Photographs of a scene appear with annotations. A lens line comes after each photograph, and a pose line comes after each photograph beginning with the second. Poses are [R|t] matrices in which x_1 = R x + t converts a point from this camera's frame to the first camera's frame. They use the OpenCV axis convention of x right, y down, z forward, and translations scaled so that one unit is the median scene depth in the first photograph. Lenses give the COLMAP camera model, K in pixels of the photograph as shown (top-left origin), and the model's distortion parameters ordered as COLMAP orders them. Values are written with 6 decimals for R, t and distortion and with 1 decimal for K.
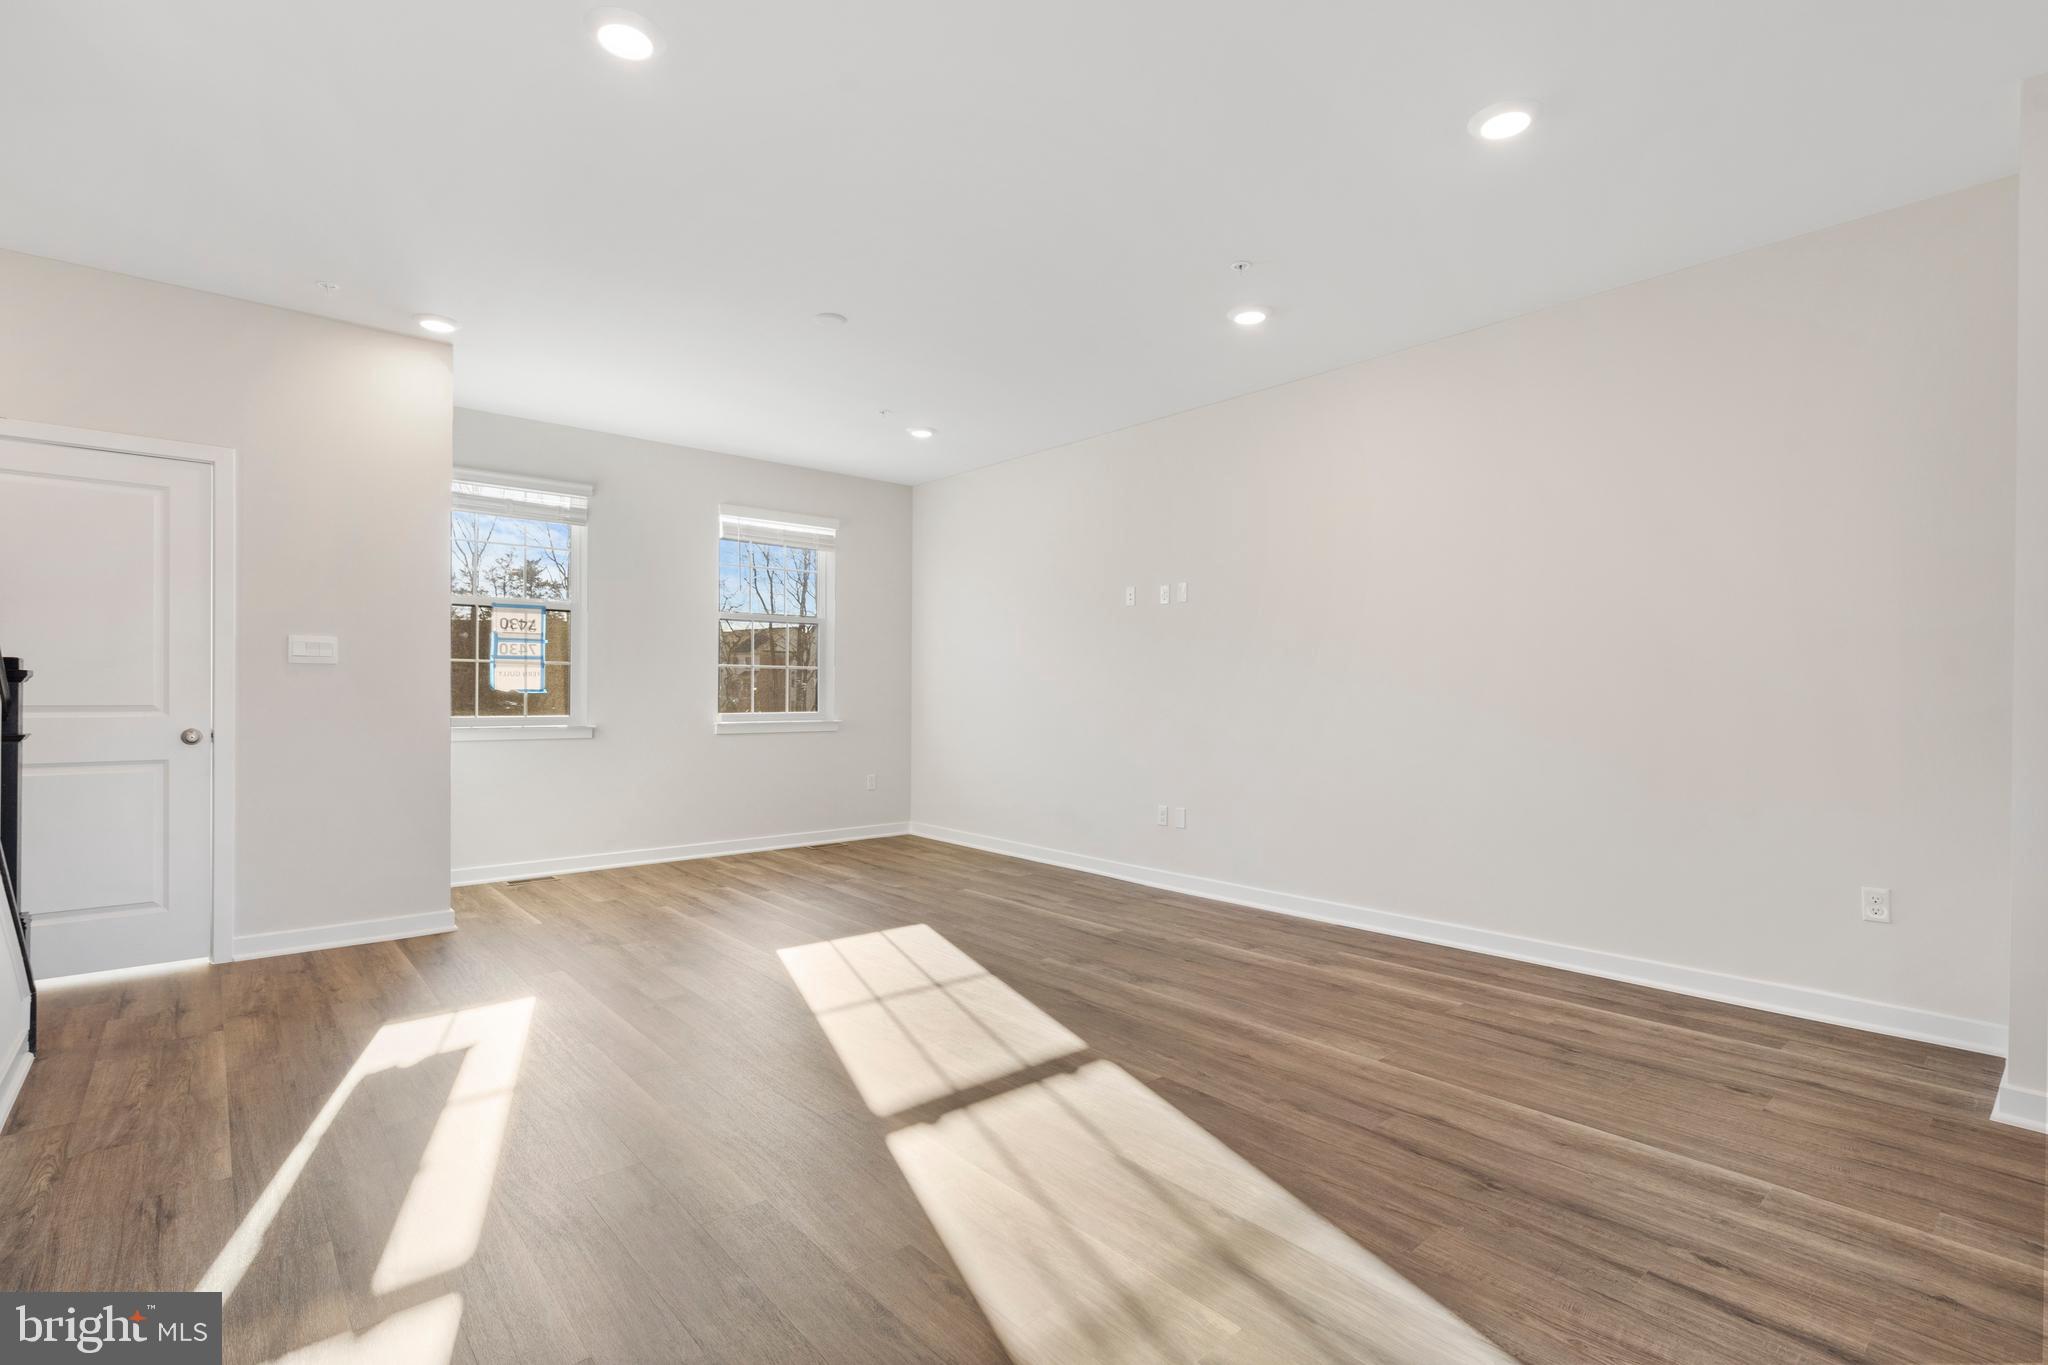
lens RADIAL K [[955.2, 0, 985.9], [0, 955.2, 685.6], [0, 0, 1]] dist [-0.011134, 0.000093]
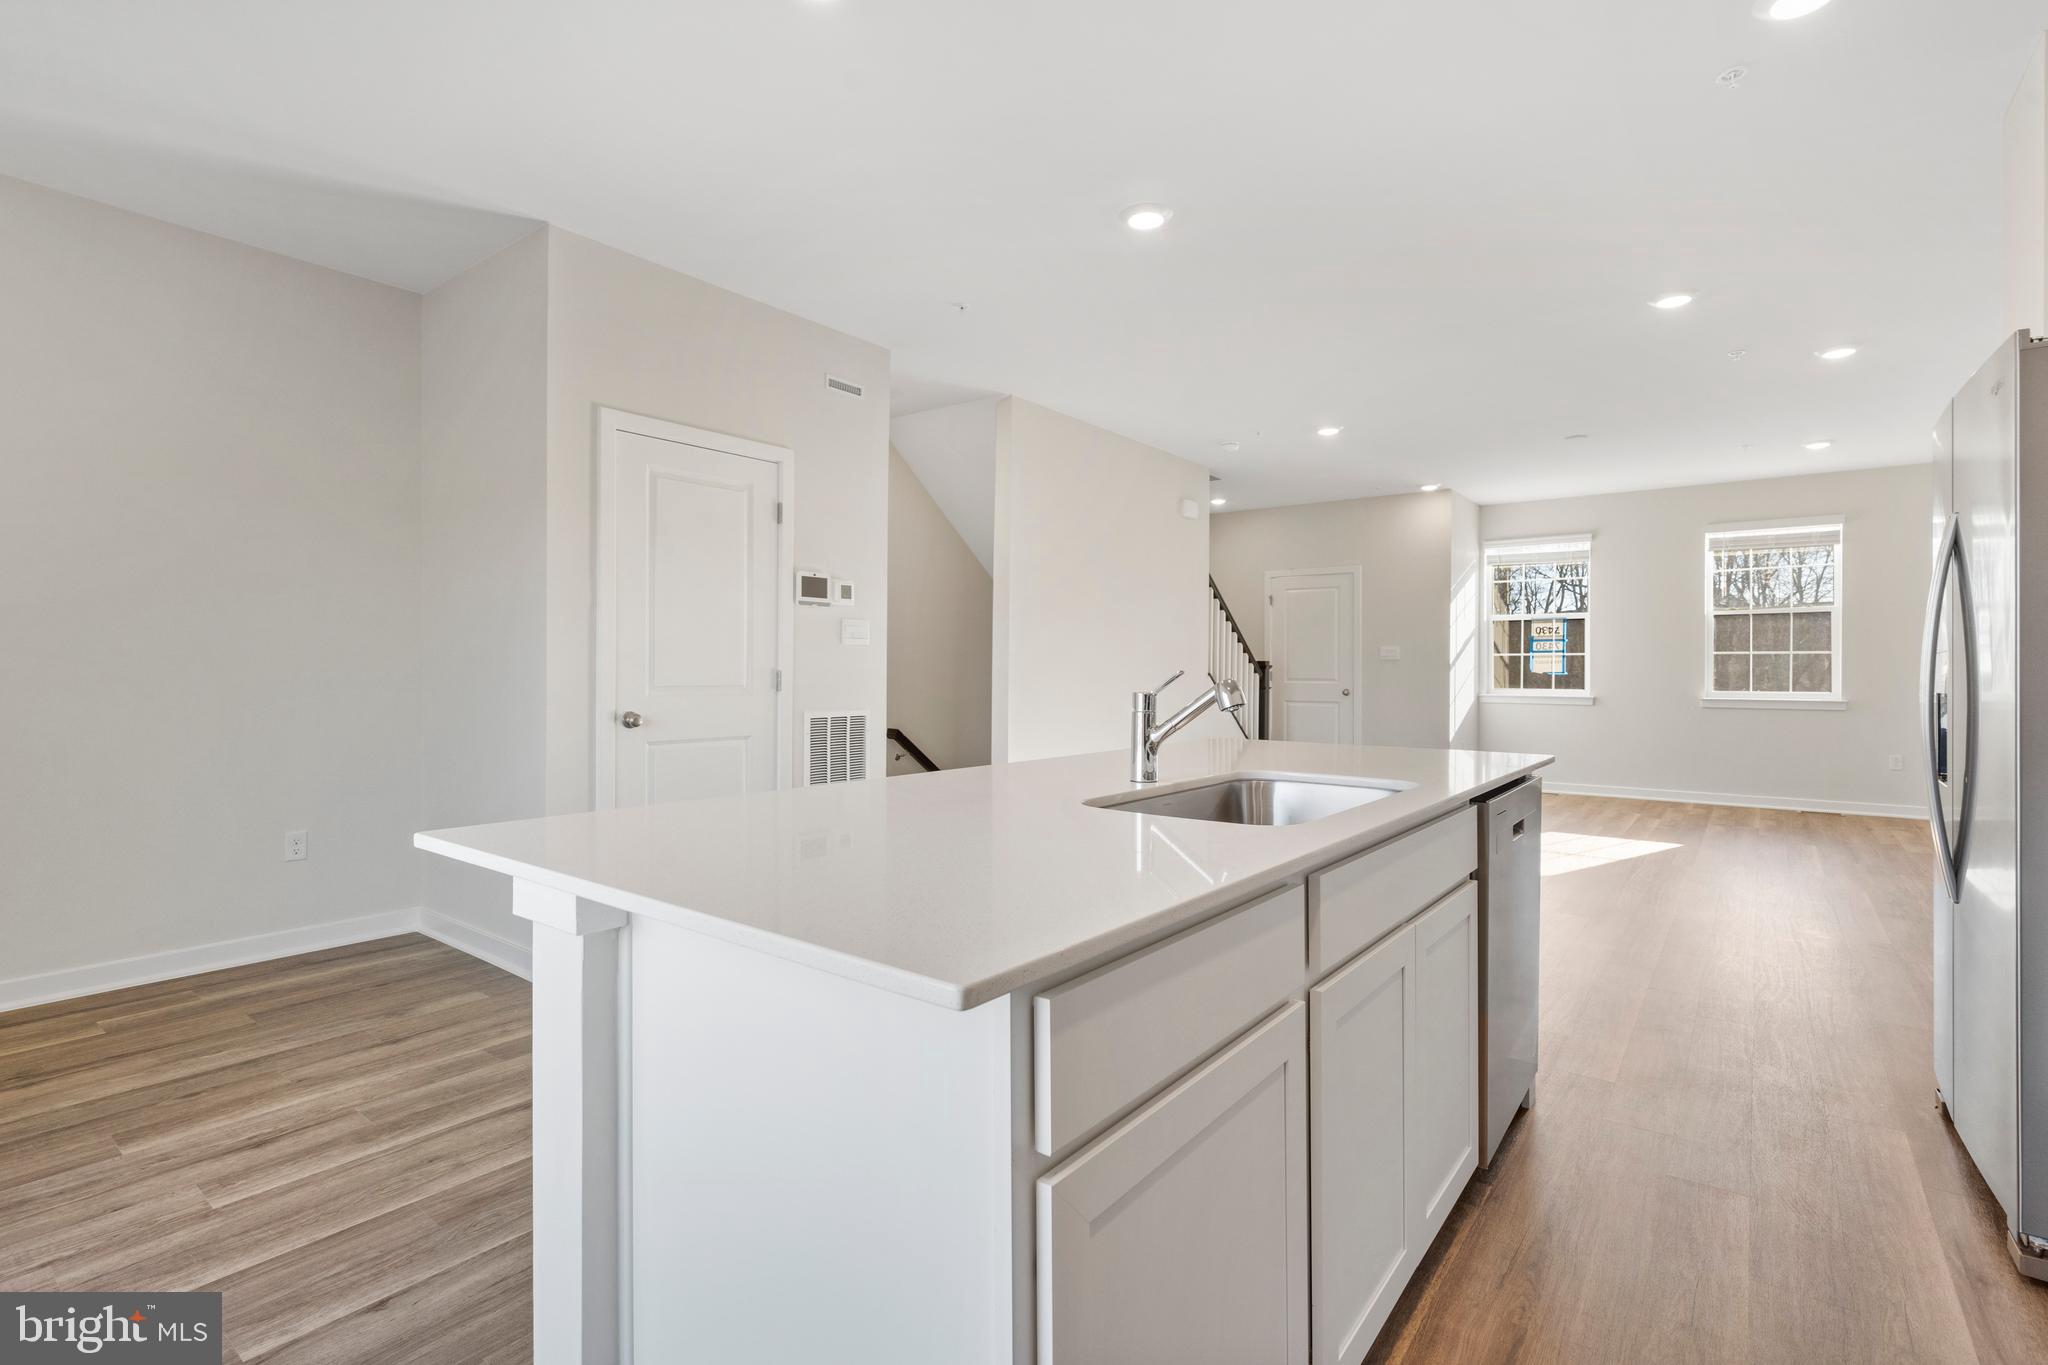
lens RADIAL K [[955.2, 0, 1011.8], [0, 955.2, 673.6], [0, 0, 1]] dist [-0.011134, 0.000093]
pose [[0.197438, 0.003622, -0.980309, 0.843585], [0.007129, 0.999961, 0.005131, -0.007768], [0.980289, -0.008002, 0.197405, -0.158012]]
